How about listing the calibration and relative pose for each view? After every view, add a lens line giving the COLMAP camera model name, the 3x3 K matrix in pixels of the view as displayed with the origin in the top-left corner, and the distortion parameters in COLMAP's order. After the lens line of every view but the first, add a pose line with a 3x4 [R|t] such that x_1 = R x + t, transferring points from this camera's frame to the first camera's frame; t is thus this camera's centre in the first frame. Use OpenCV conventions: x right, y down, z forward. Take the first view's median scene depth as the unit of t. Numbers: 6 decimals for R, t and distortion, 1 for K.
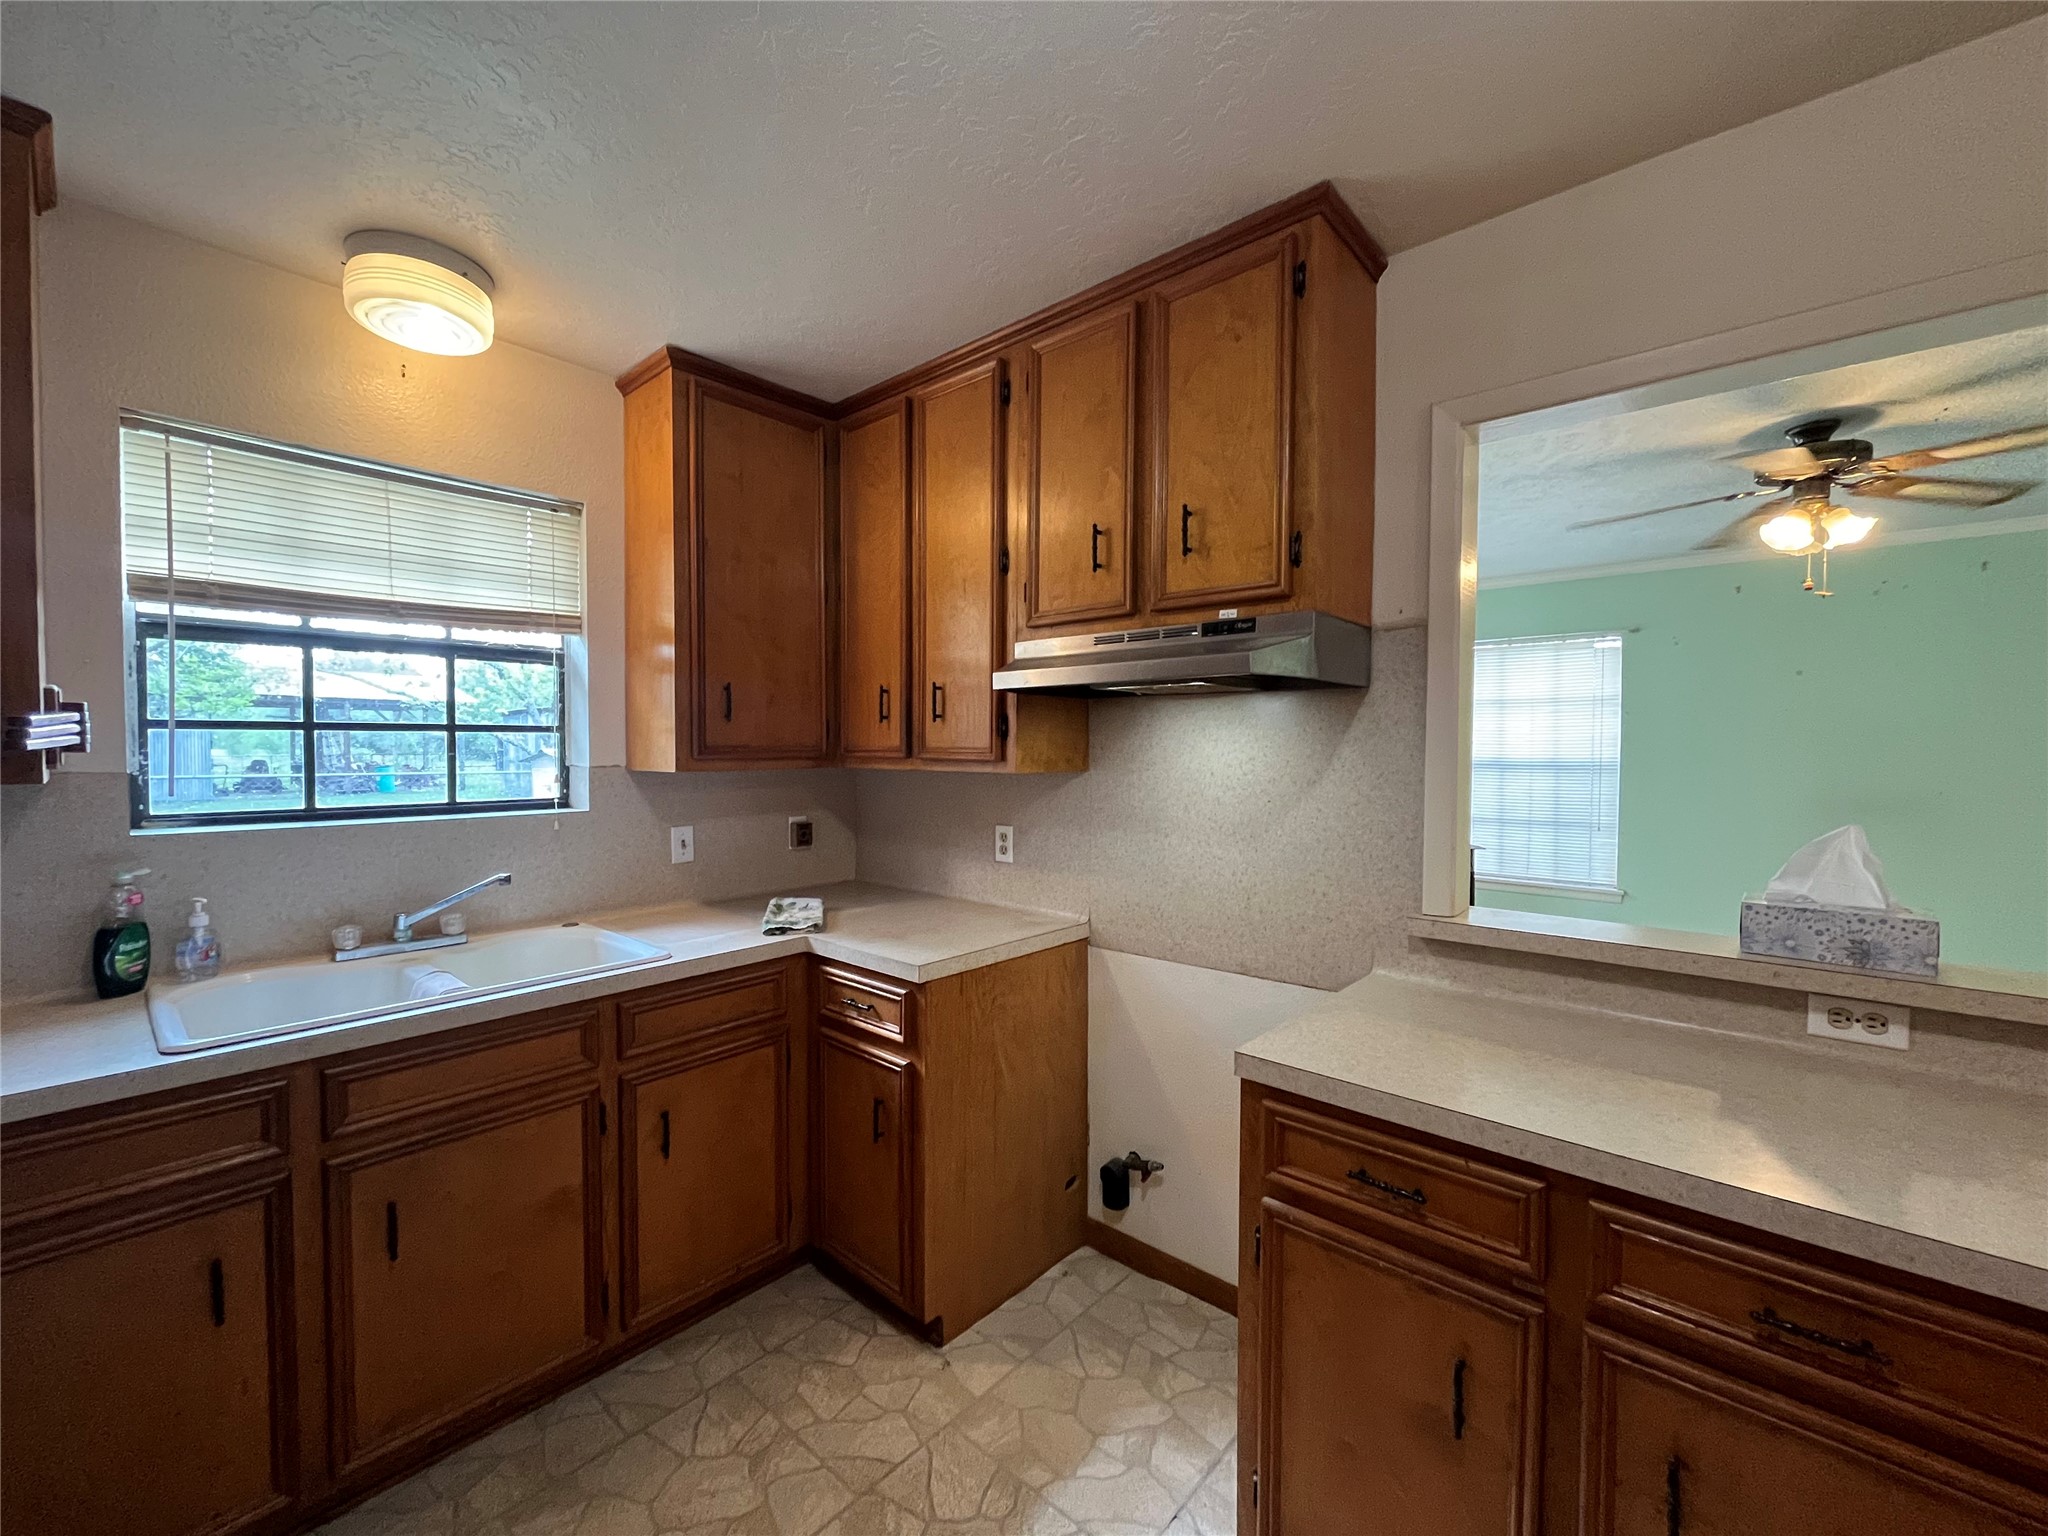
lens RADIAL K [[819.0, 0, 1019.1], [0, 819.0, 768.8], [0, 0, 1]] dist [-0.000246, 0.000072]
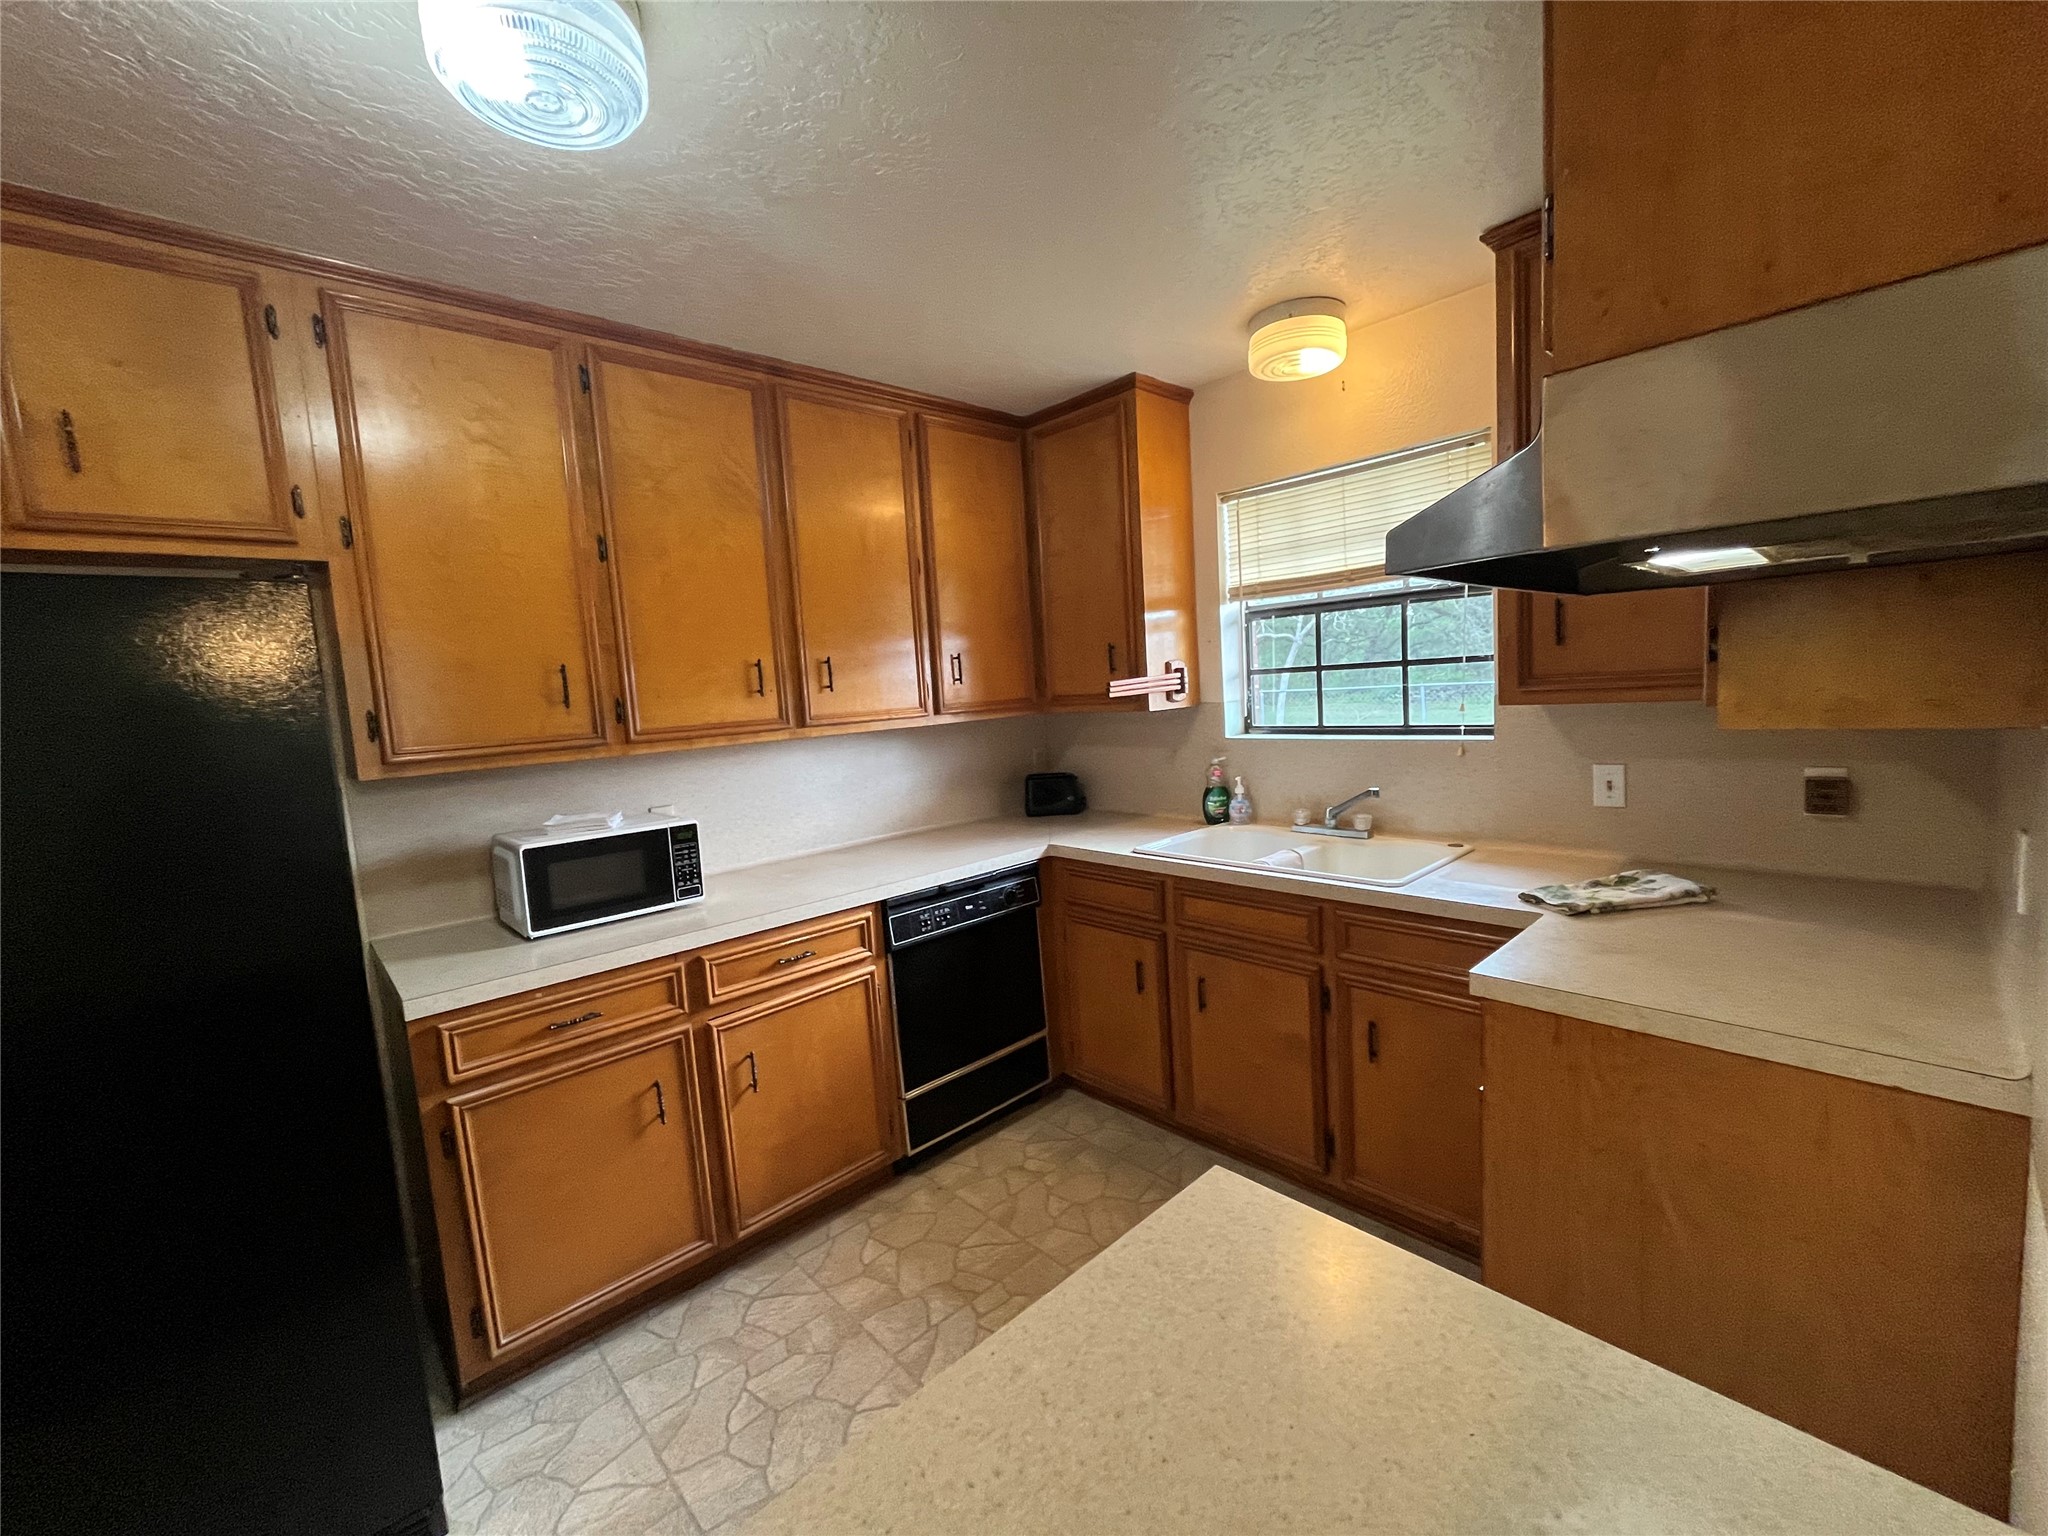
lens RADIAL K [[824.9, 0, 1022.2], [0, 824.9, 764.5], [0, 0, 1]] dist [-0.002012, -0.000341]
pose [[-0.090827, 0.100845, -0.990748, 0.646122], [0.033966, 0.994595, 0.098123, -0.044982], [0.995287, -0.024740, -0.093761, 0.627962]]
